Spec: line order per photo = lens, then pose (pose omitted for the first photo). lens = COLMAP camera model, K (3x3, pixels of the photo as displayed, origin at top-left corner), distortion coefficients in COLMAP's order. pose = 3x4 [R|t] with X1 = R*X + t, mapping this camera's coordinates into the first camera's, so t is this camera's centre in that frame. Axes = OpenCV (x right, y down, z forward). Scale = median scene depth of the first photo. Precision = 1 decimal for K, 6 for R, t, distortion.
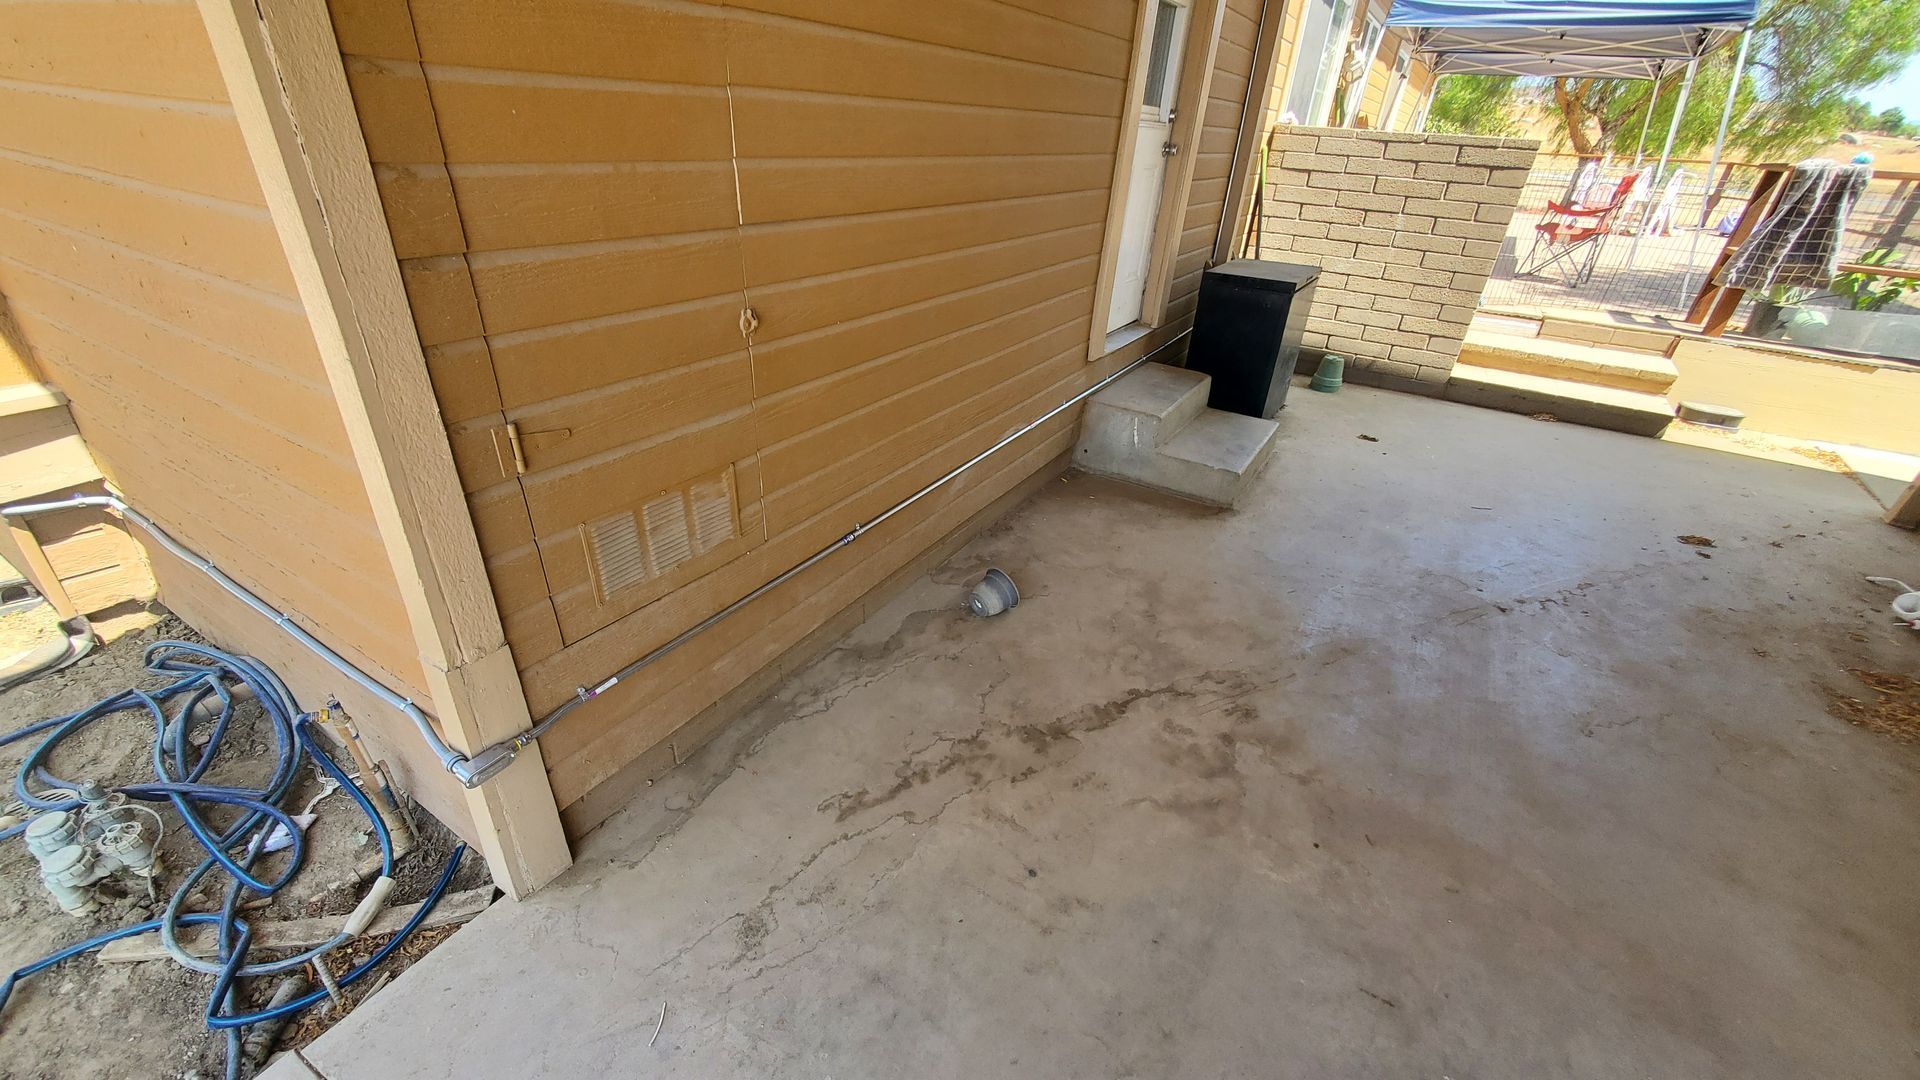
lens RADIAL K [[777.2, 0, 953.6], [0, 777.2, 553.8], [0, 0, 1]] dist [0.005407, 0.000435]
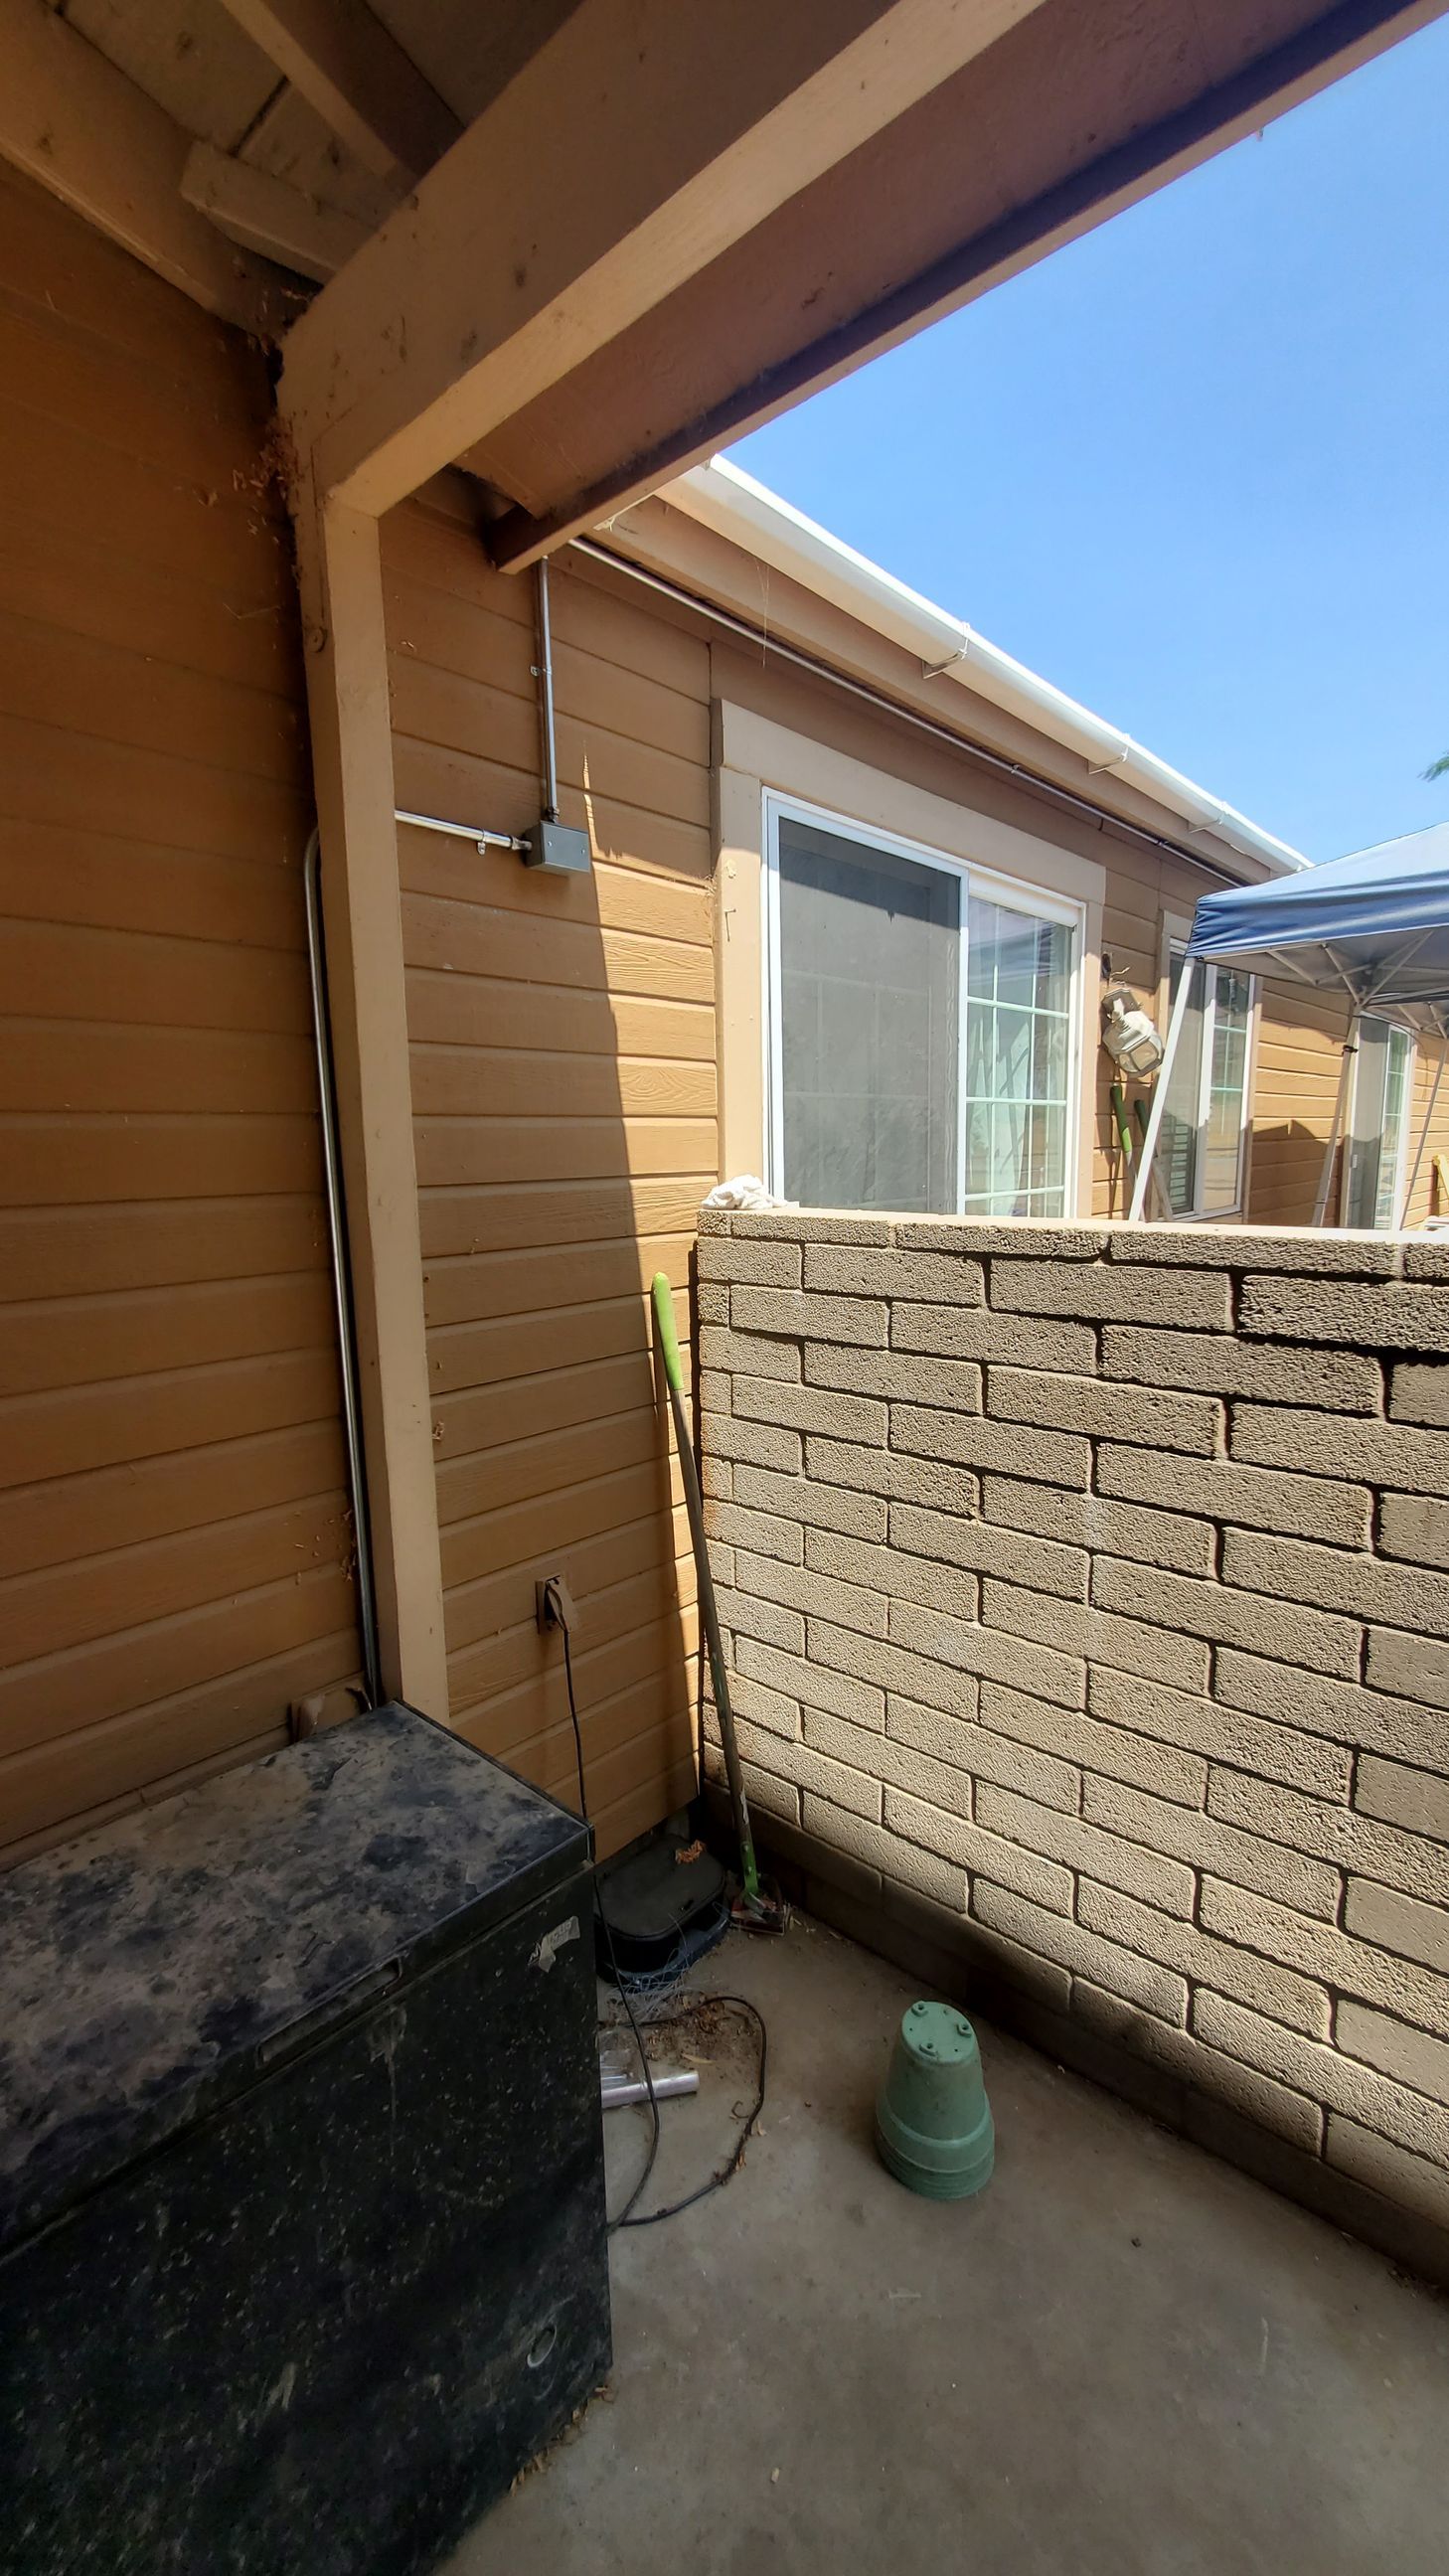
lens RADIAL K [[1042.7, 0, 701.5], [0, 1042.7, 1278.0], [0, 0, 1]] dist [0.005407, 0.000435]
pose [[0.976925, -0.045726, -0.208633, 0.514405], [-0.035381, 0.928673, -0.369209, -0.363566], [0.210634, 0.368071, 0.905625, 0.612478]]
